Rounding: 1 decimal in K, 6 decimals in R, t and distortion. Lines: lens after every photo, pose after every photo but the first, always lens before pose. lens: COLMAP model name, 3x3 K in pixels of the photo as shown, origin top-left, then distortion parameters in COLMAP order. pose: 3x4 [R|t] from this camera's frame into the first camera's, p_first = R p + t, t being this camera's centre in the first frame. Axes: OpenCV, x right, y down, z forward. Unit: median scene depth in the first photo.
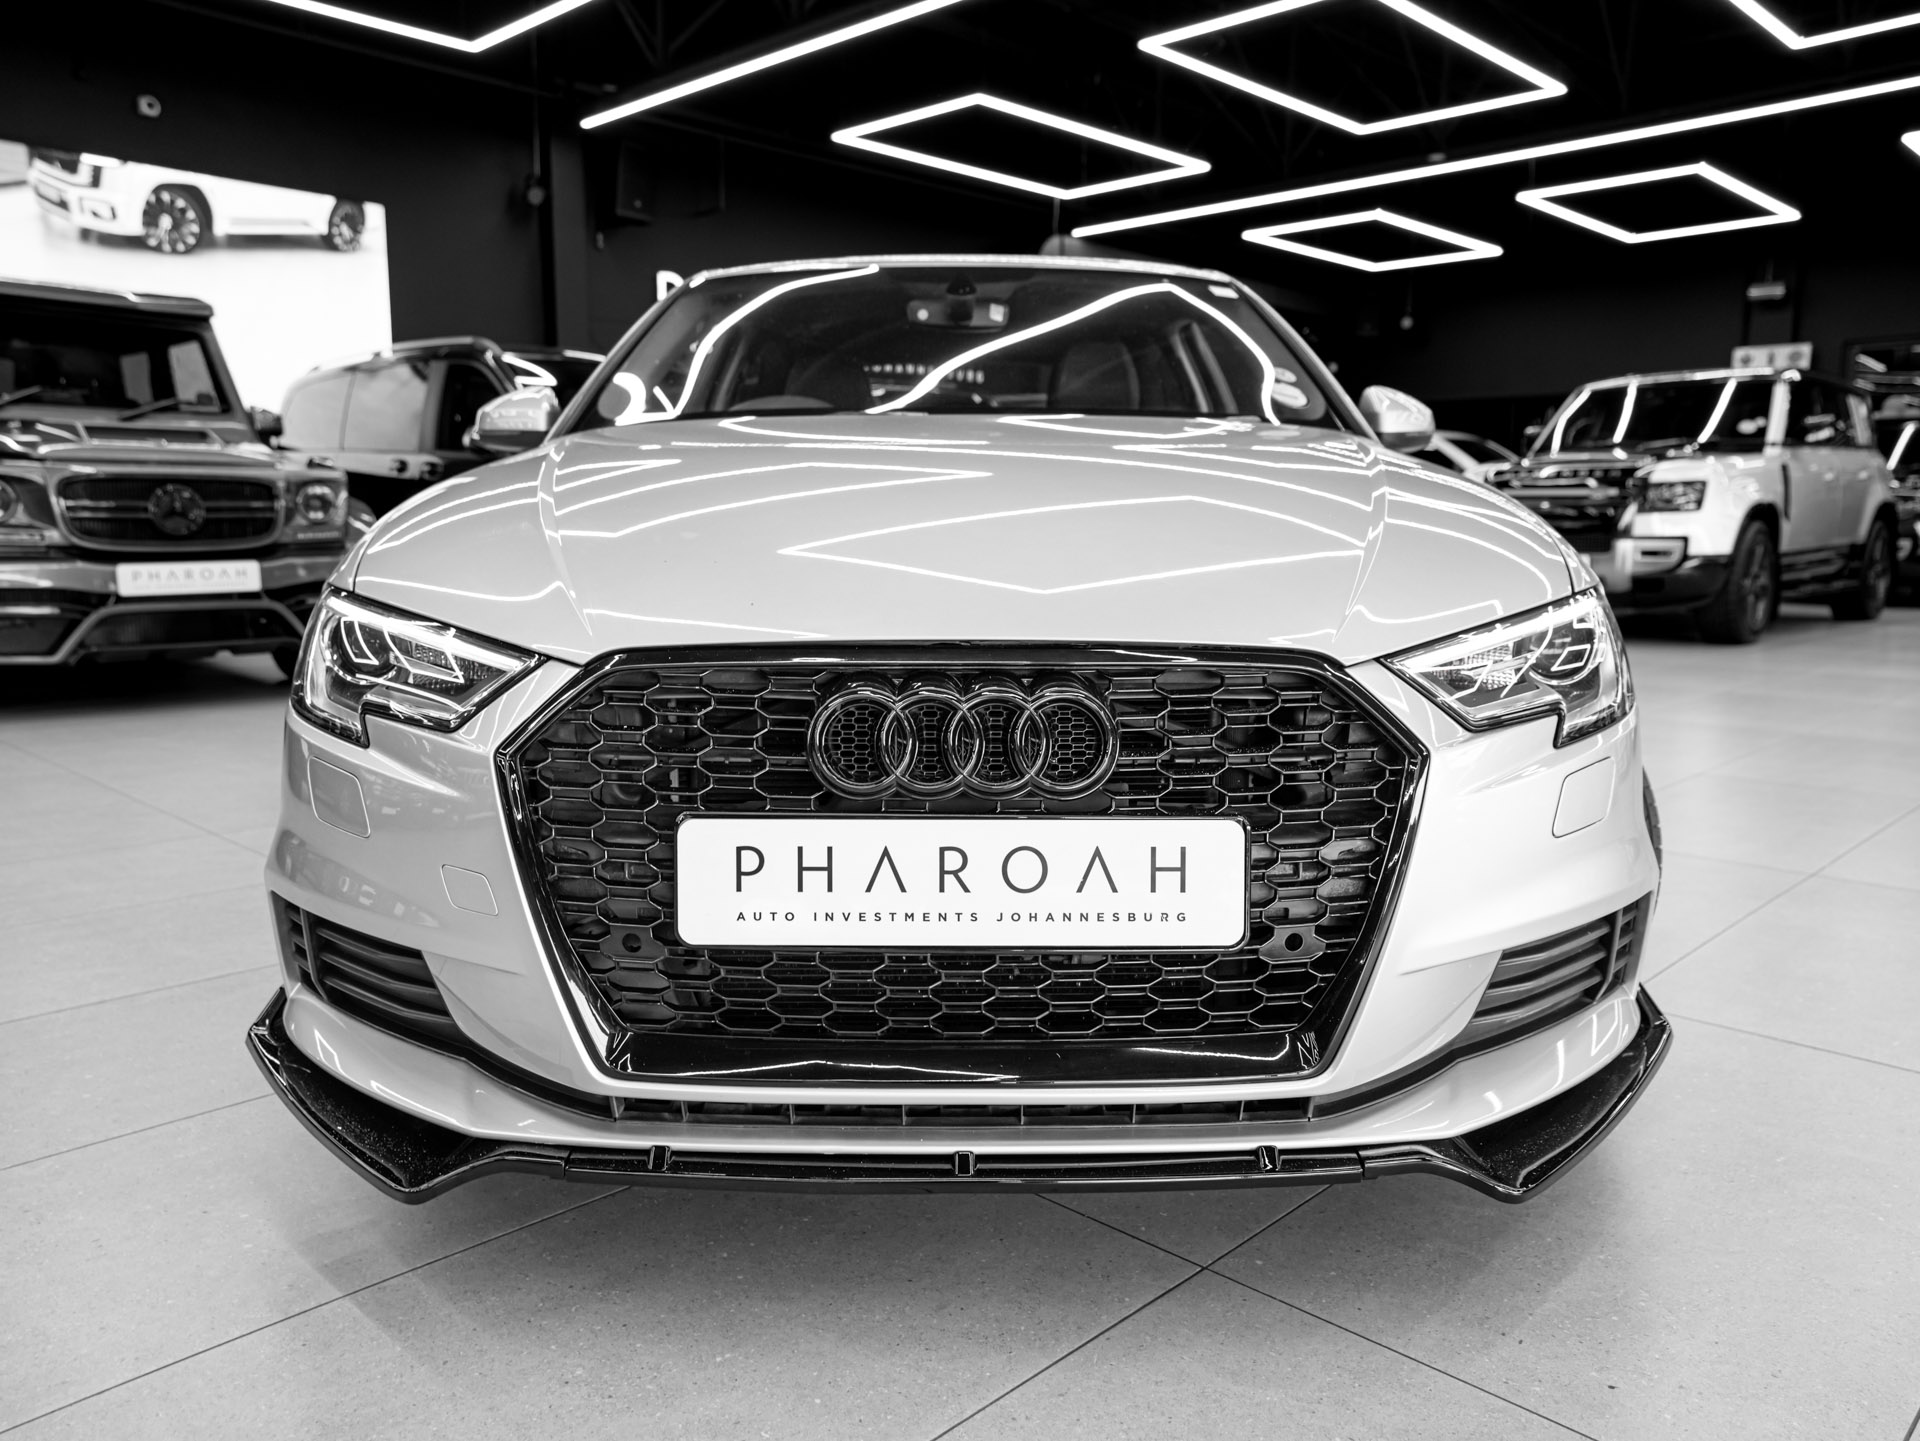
lens RADIAL K [[1441.8, 0, 960.0], [0, 1441.8, 720.5], [0, 0, 1]] dist [-0.030178, 0.070402]
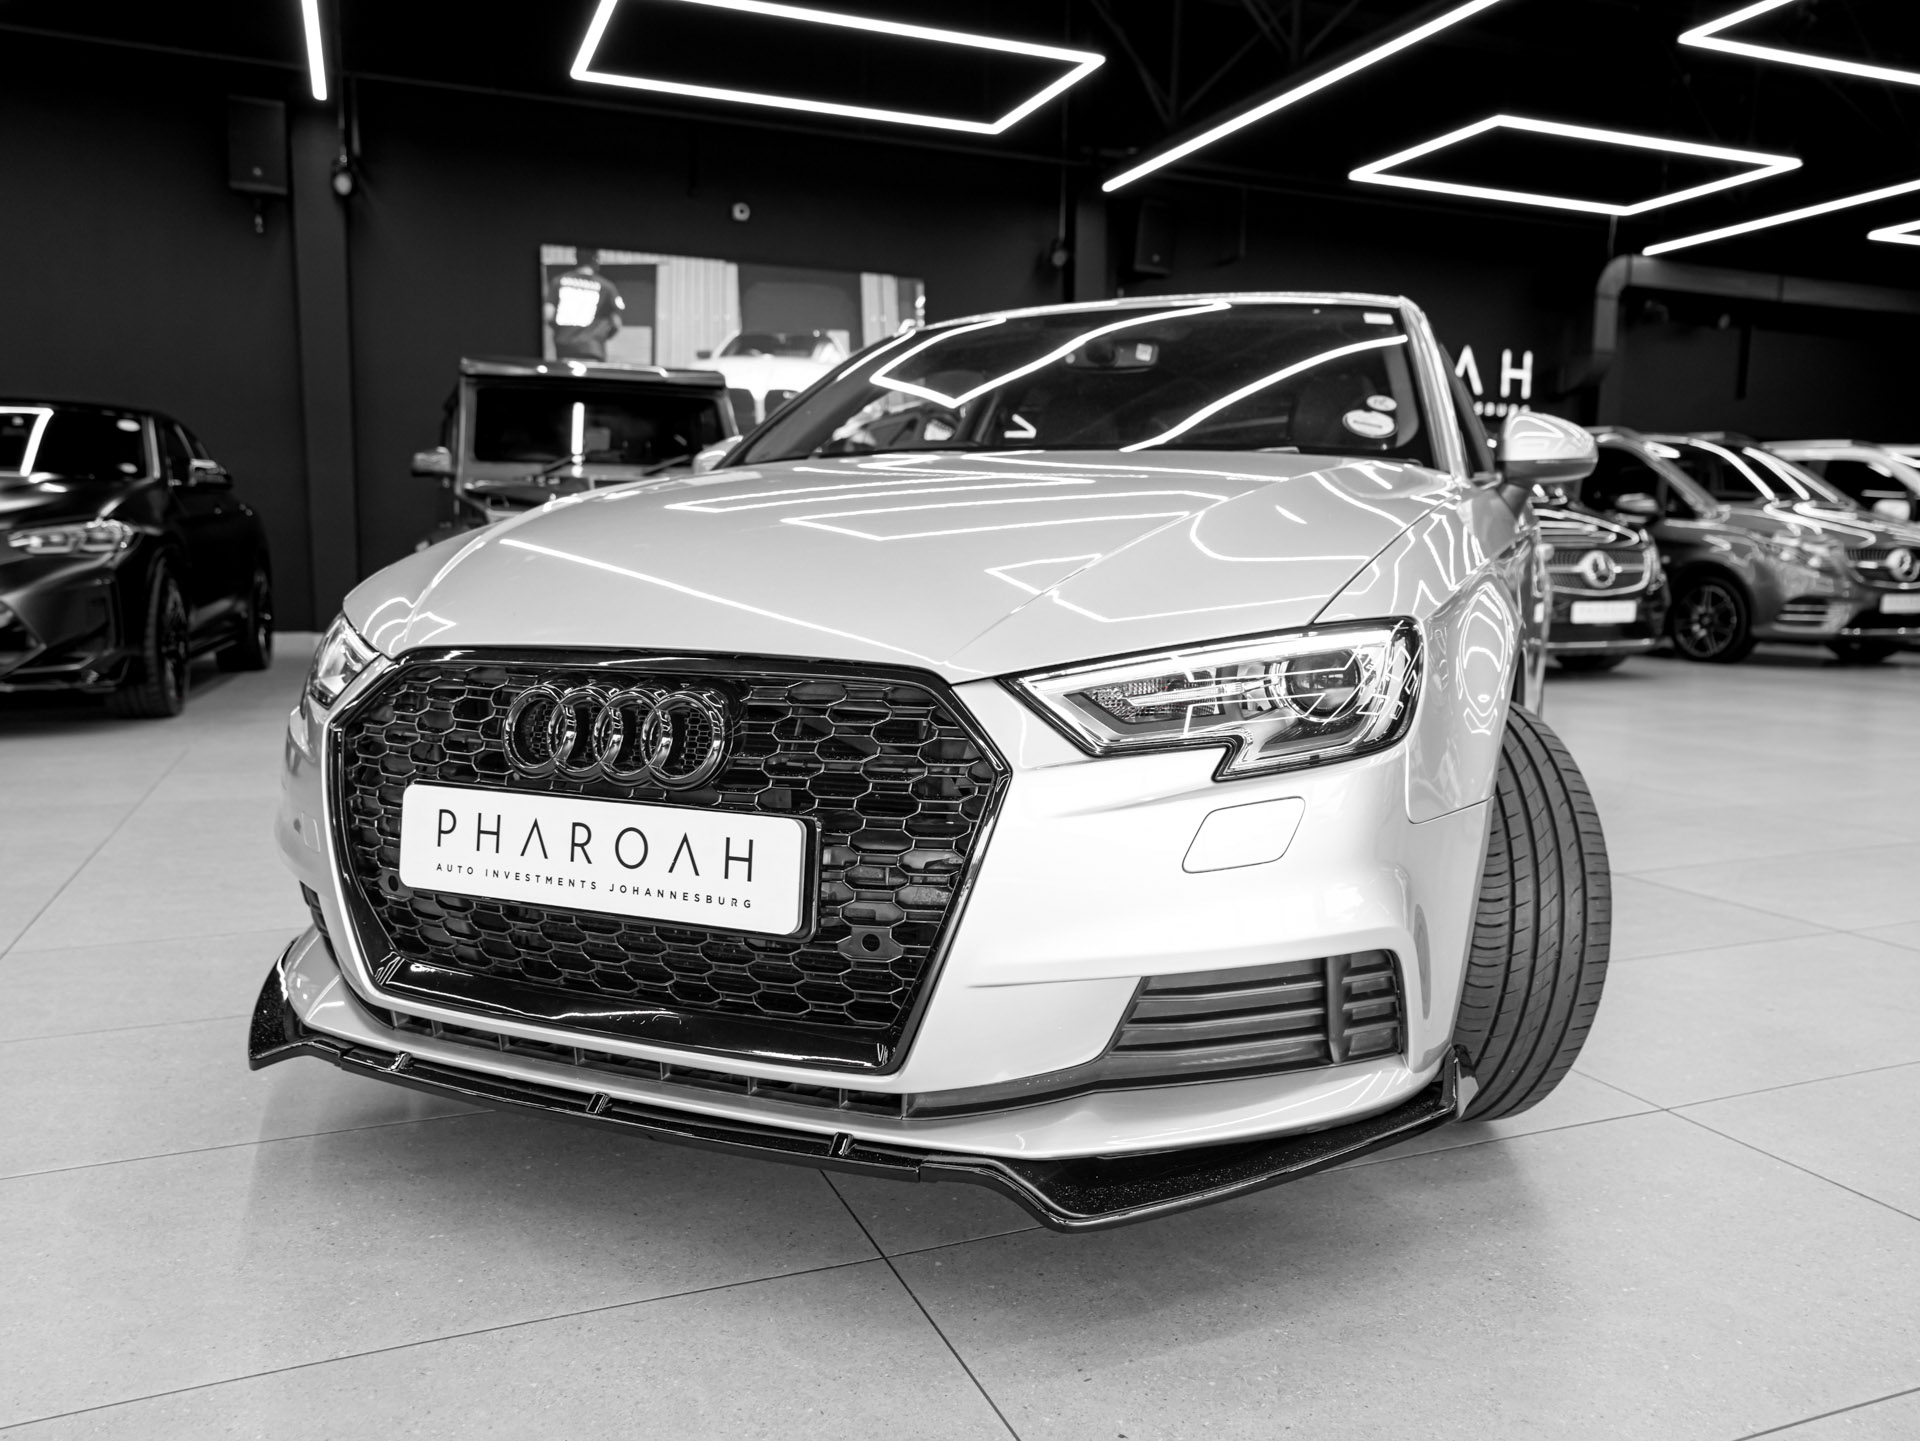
lens RADIAL K [[1441.8, 0, 960.0], [0, 1441.8, 720.5], [0, 0, 1]] dist [-0.030178, 0.070402]
pose [[0.916719, 0.049362, -0.396472, 0.682725], [-0.061504, 0.997945, -0.017962, 0.006860], [0.394771, 0.040851, 0.917871, 0.050307]]
